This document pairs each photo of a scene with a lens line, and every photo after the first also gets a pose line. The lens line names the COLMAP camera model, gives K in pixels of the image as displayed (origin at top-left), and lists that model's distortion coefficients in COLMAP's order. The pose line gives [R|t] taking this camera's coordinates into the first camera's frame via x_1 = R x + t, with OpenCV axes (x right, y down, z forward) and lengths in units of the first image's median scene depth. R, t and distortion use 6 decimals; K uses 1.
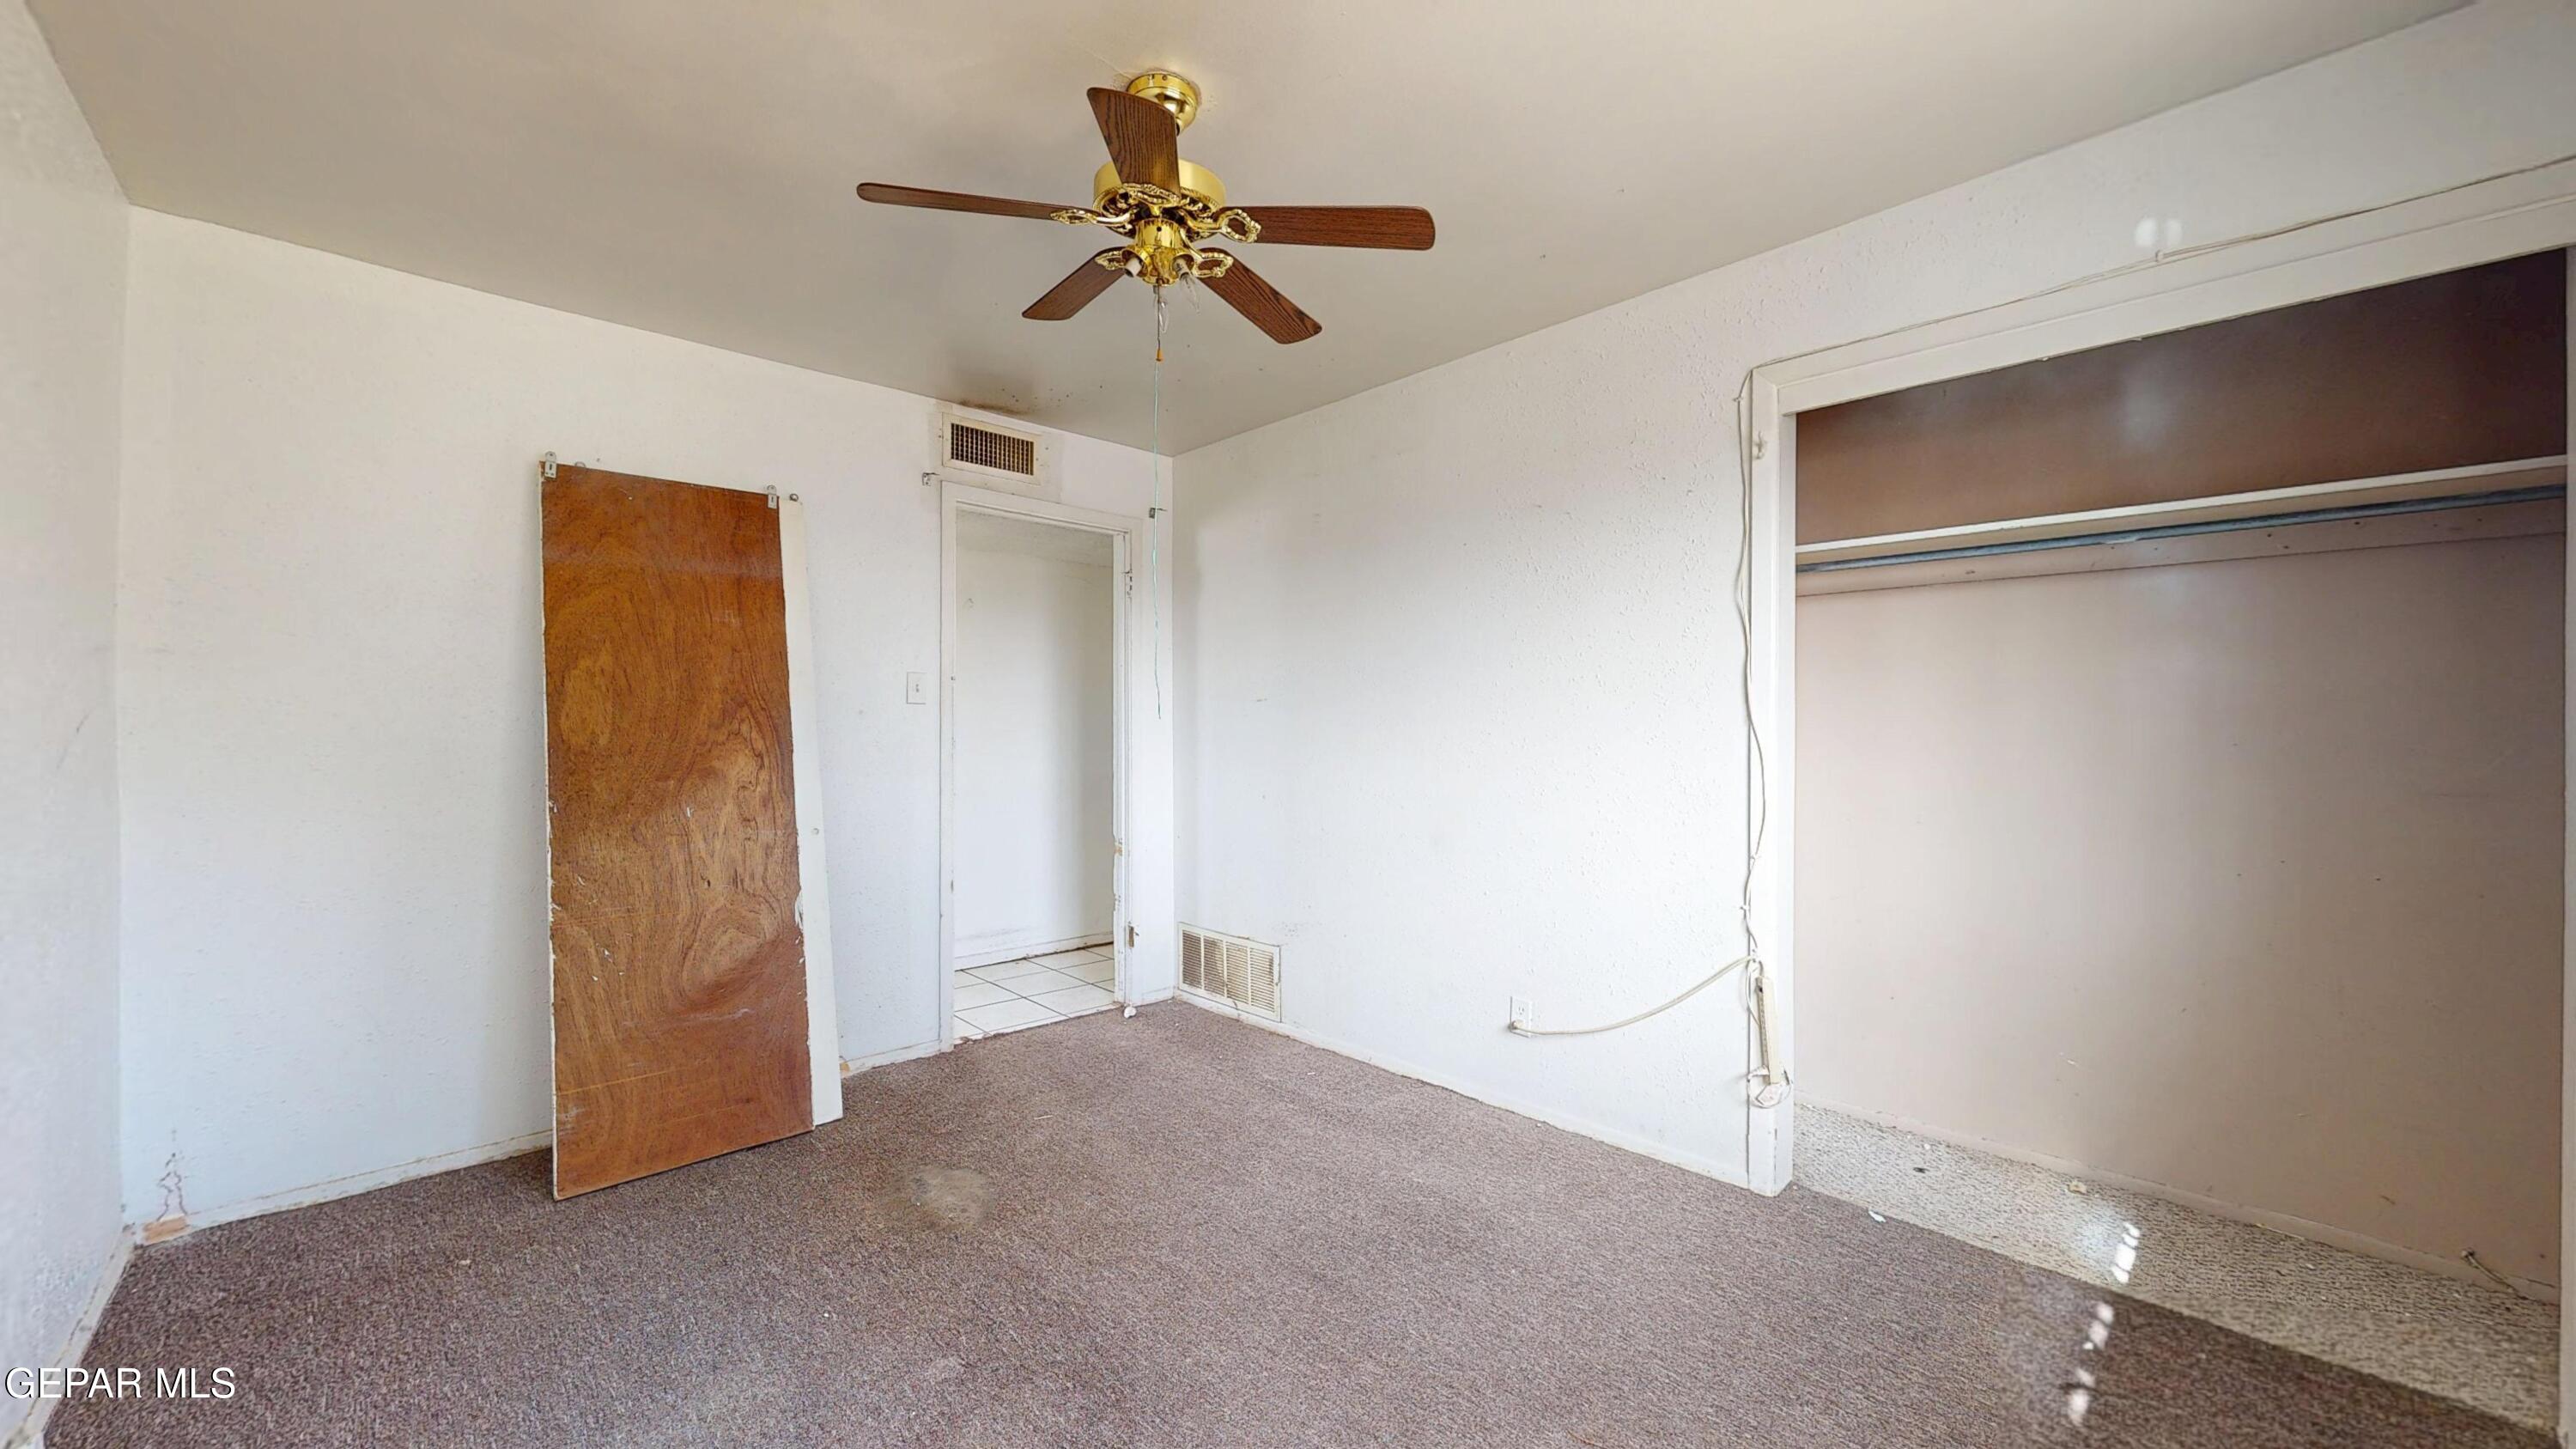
lens RADIAL K [[939.4, 0, 1288.0], [0, 939.4, 724.5], [0, 0, 1]] dist [-0.001016, 0.000040]
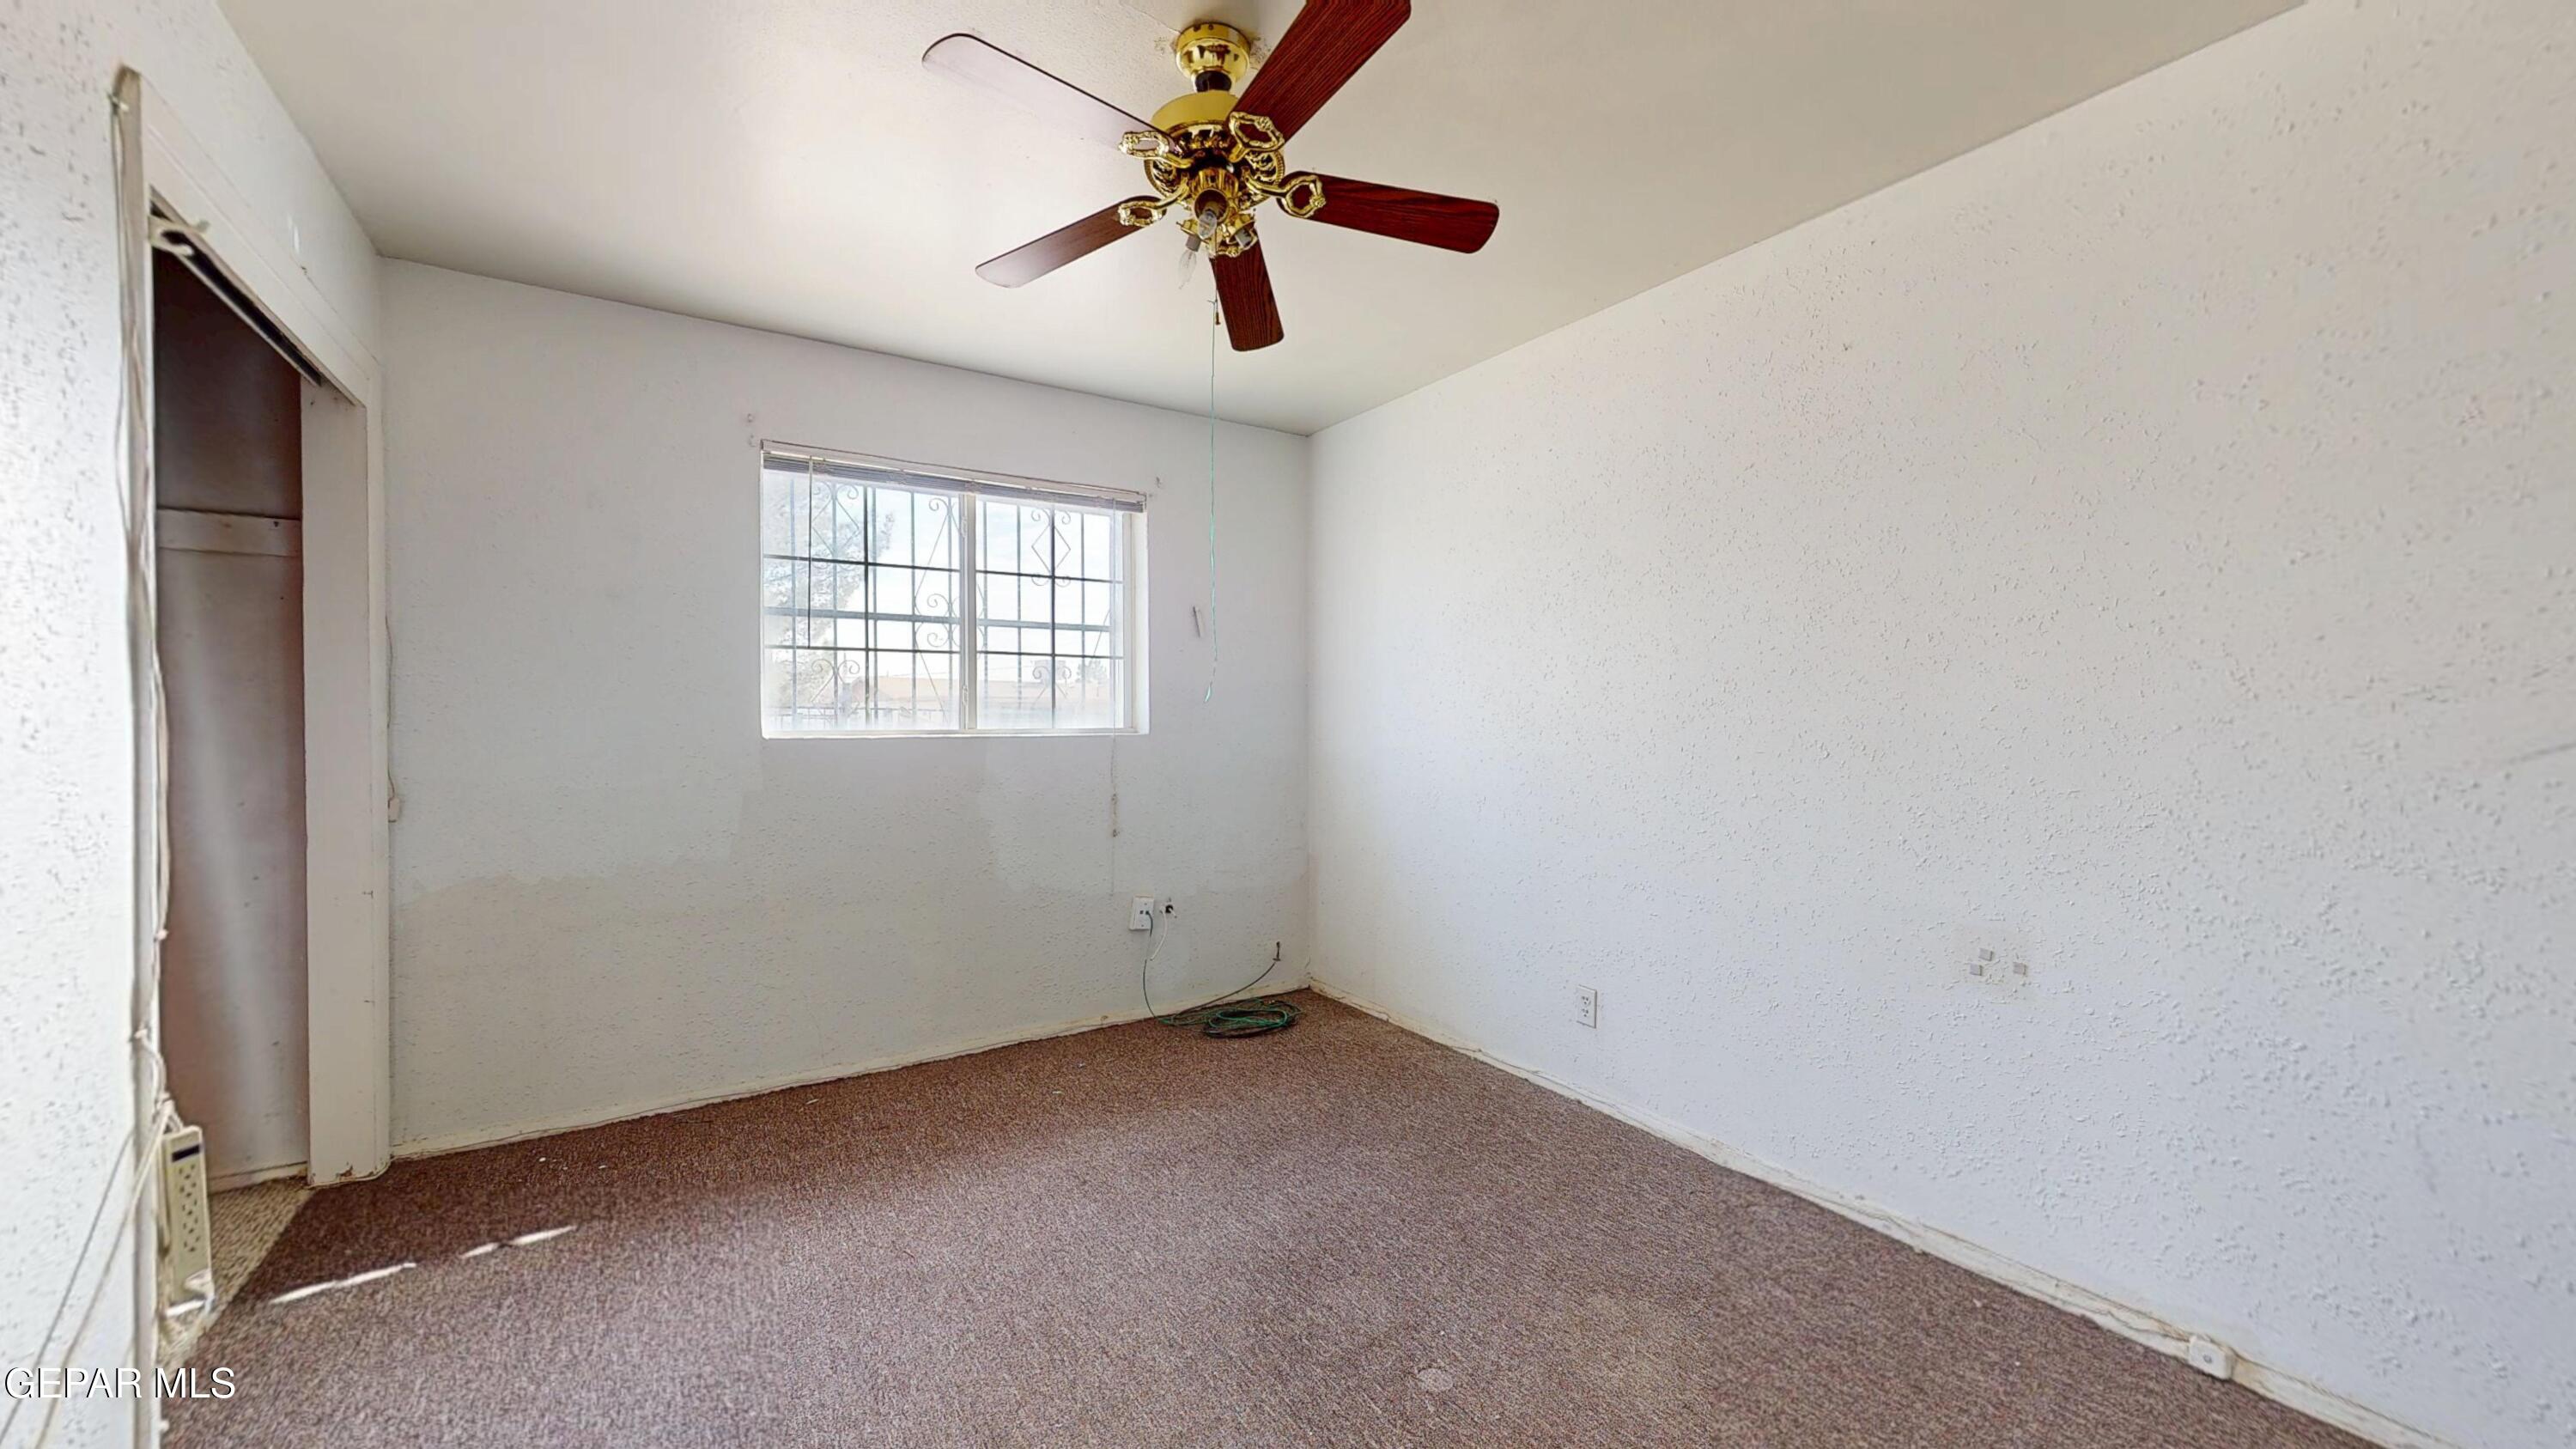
lens RADIAL K [[939.4, 0, 1288.0], [0, 939.4, 724.5], [0, 0, 1]] dist [-0.001016, 0.000040]
pose [[-0.981904, -0.000016, 0.189379, -0.273249], [0.001374, 0.999973, 0.007205, 0.006952], [-0.189374, 0.007335, -0.981878, 1.339867]]
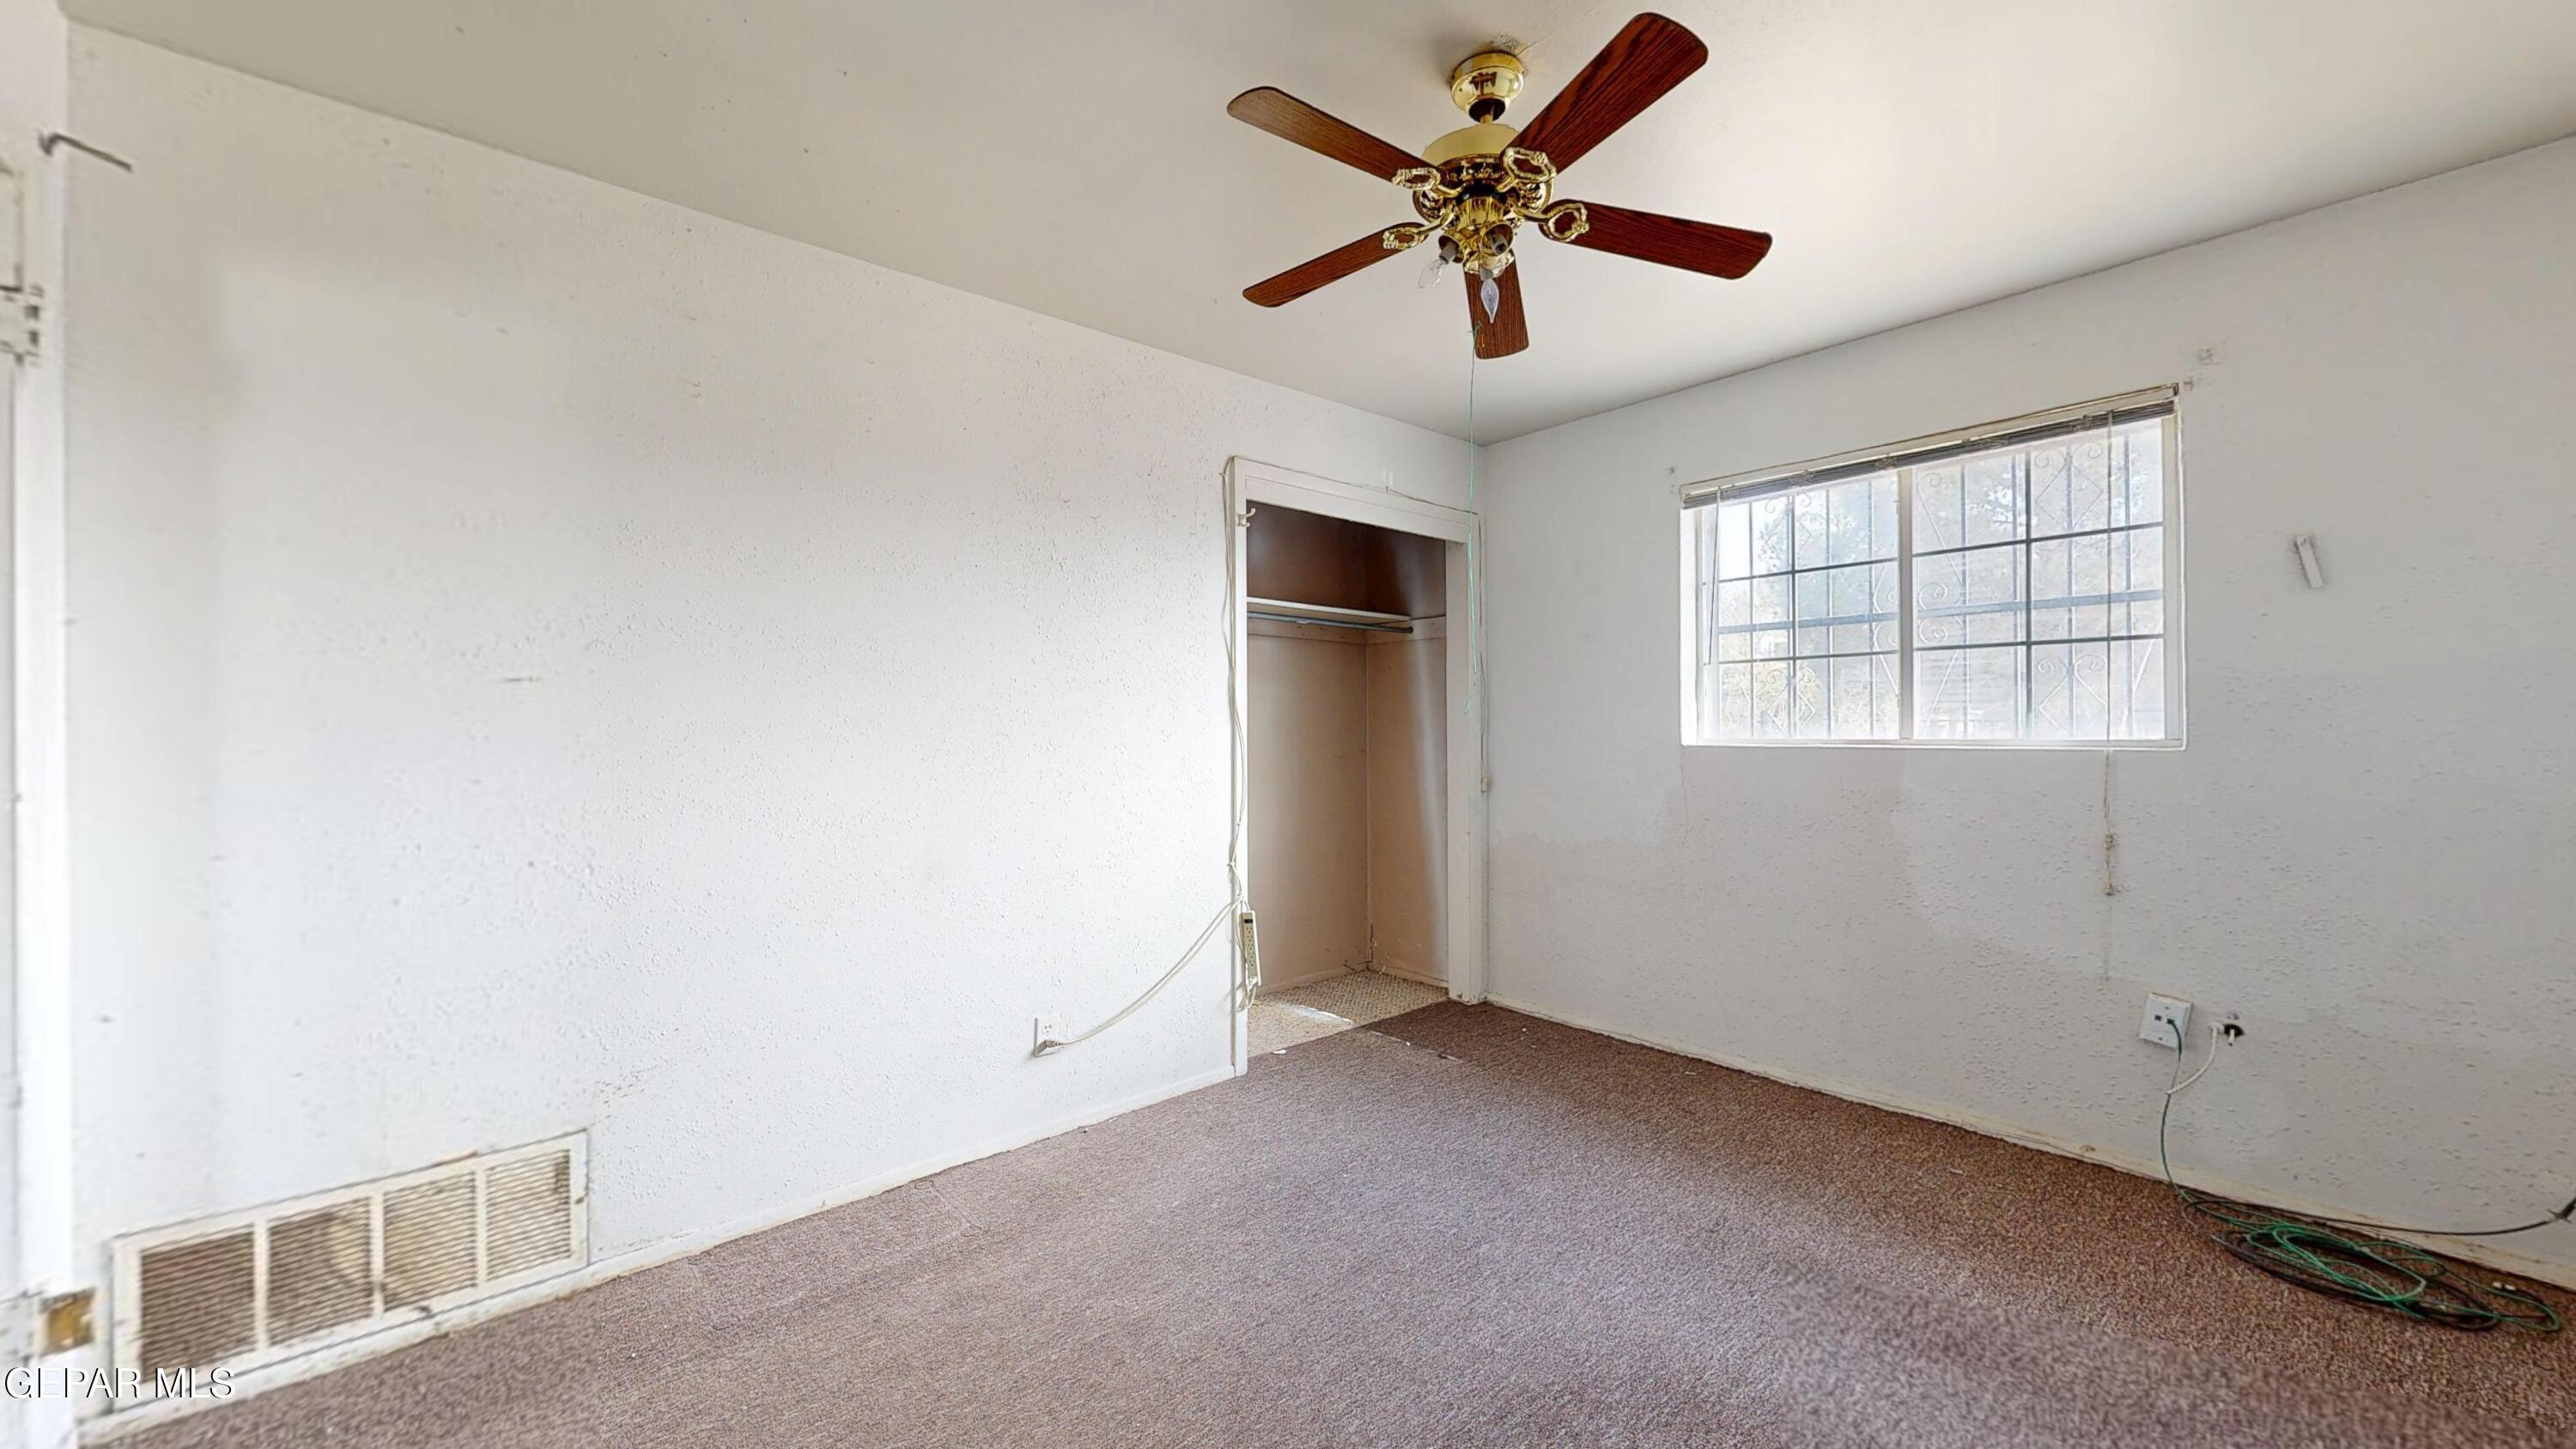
lens RADIAL K [[939.4, 0, 1288.0], [0, 939.4, 724.5], [0, 0, 1]] dist [-0.001016, 0.000040]
pose [[0.050775, 0.003390, 0.998704, -0.778392], [0.005337, 0.999979, -0.003666, 0.004789], [-0.998696, 0.005517, 0.050756, 0.808385]]
